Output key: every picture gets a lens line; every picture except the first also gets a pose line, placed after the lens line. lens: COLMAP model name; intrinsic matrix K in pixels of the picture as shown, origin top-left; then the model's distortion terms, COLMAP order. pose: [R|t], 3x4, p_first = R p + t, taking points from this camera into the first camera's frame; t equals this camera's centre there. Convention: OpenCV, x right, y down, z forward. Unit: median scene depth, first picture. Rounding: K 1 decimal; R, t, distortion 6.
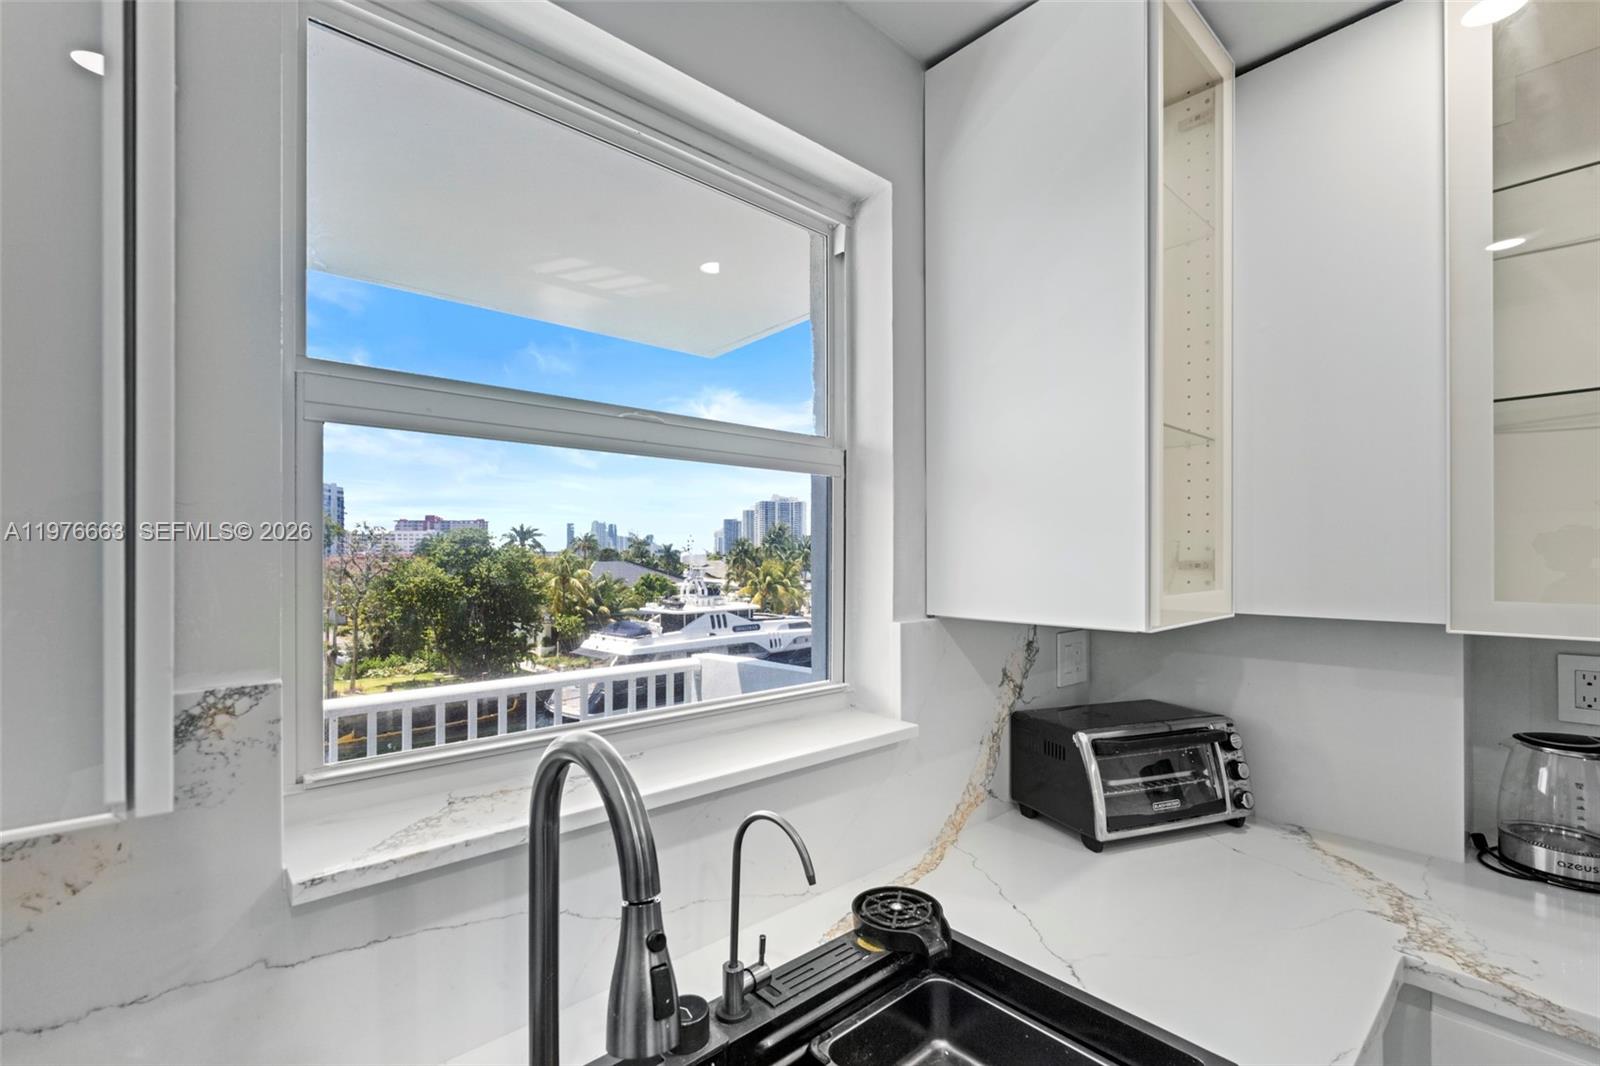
lens RADIAL K [[690.5, 0, 774.8], [0, 690.5, 557.0], [0, 0, 1]] dist [0.001626, 0.000408]
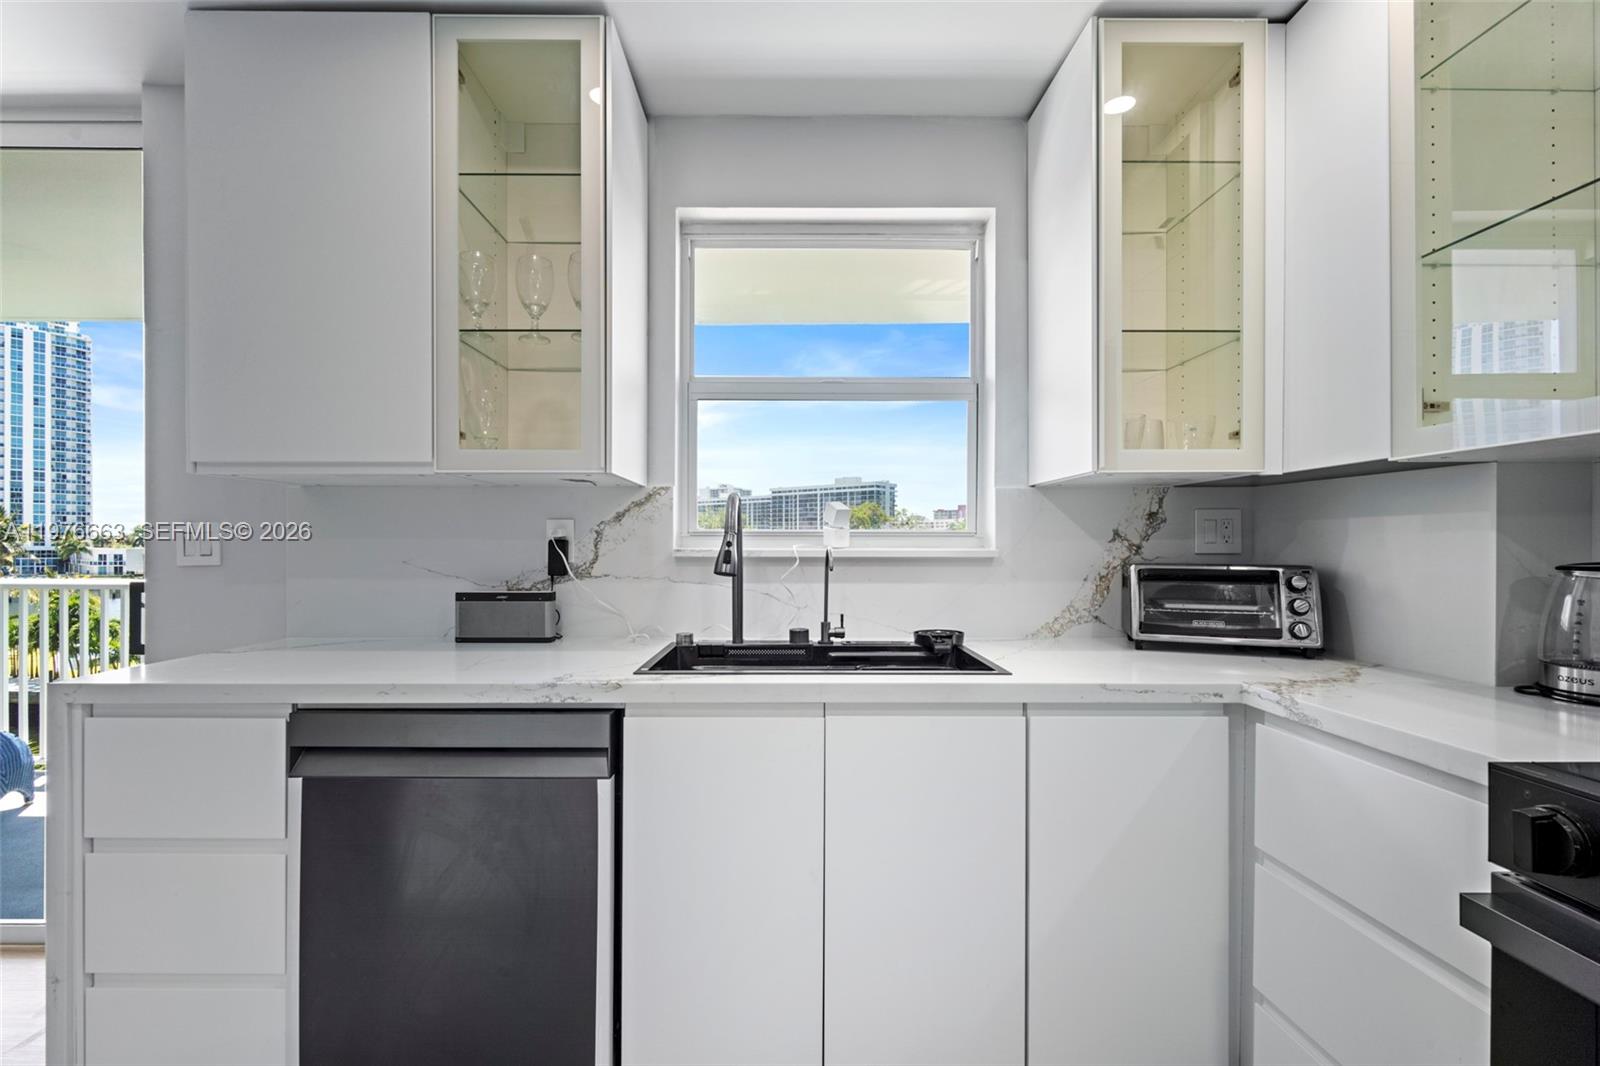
lens RADIAL K [[690.5, 0, 798.9], [0, 690.5, 545.7], [0, 0, 1]] dist [0.001626, 0.000408]
pose [[0.764895, 0.003613, -0.644145, 0.050955], [-0.002524, 0.999993, 0.002612, 0.013417], [0.644151, -0.000372, 0.764899, -0.029272]]
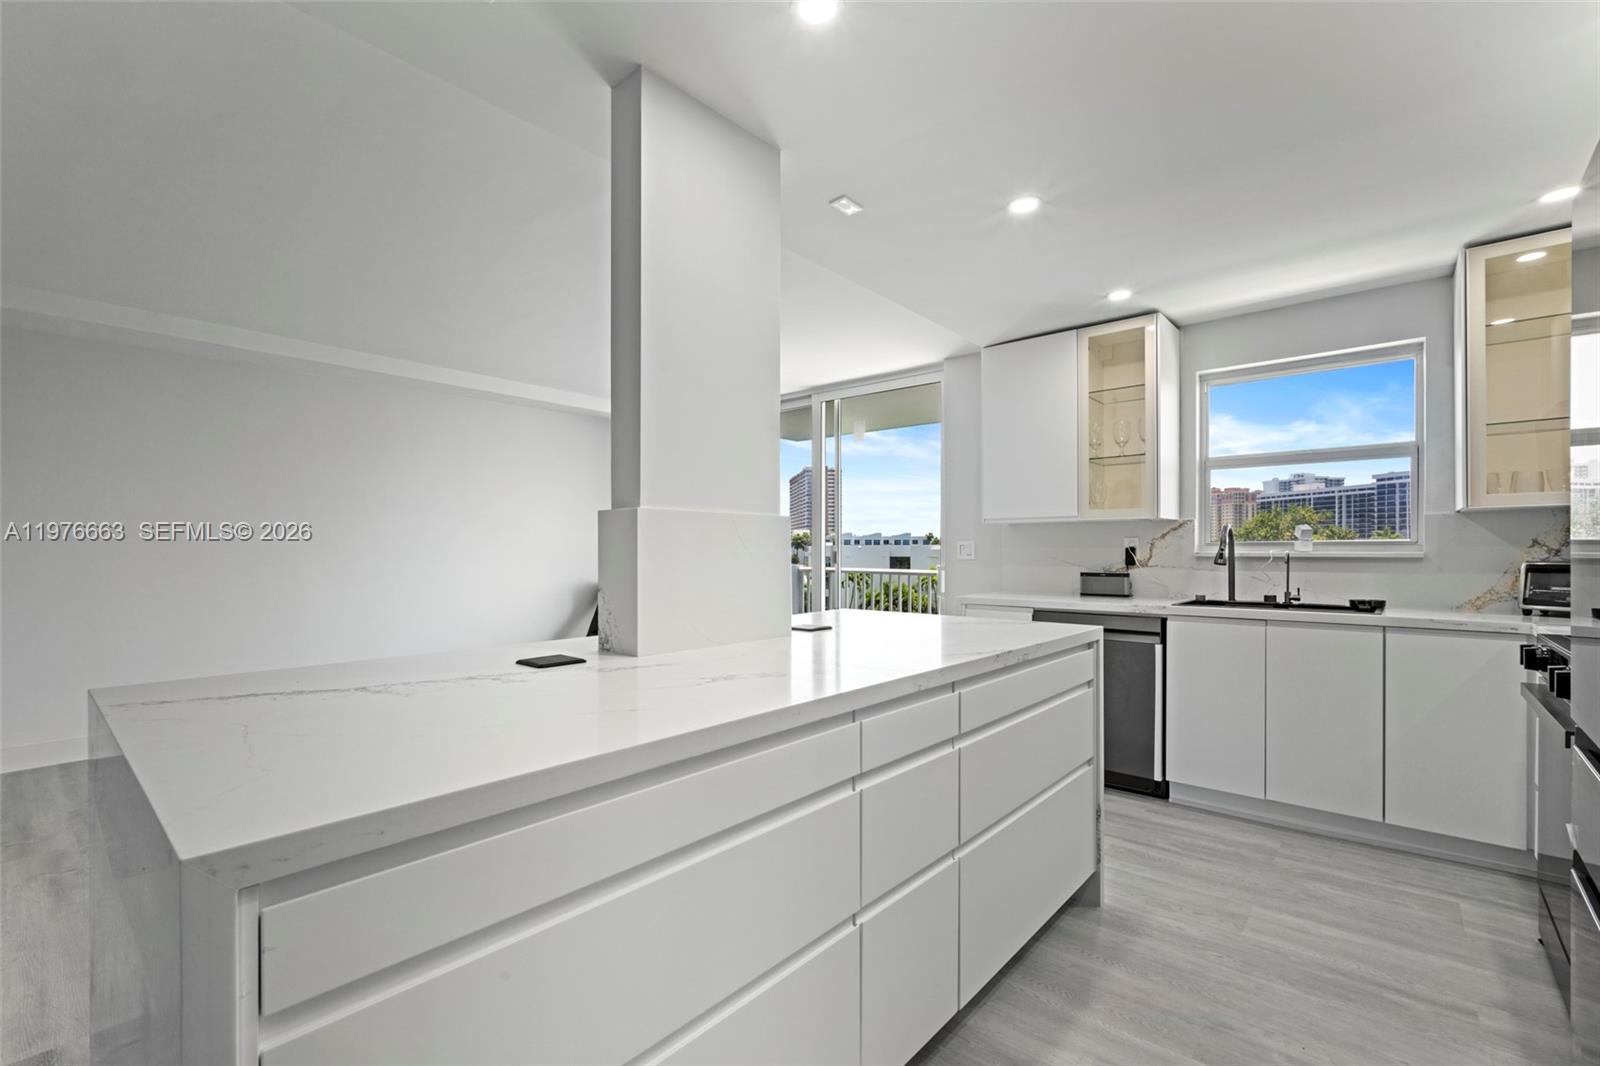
lens RADIAL K [[690.5, 0, 786.4], [0, 690.5, 549.6], [0, 0, 1]] dist [0.001626, 0.000408]
pose [[0.121570, 0.002312, -0.992580, 0.143512], [0.002263, 0.999994, 0.002607, 0.012740], [0.992580, -0.002564, 0.121564, -0.096269]]
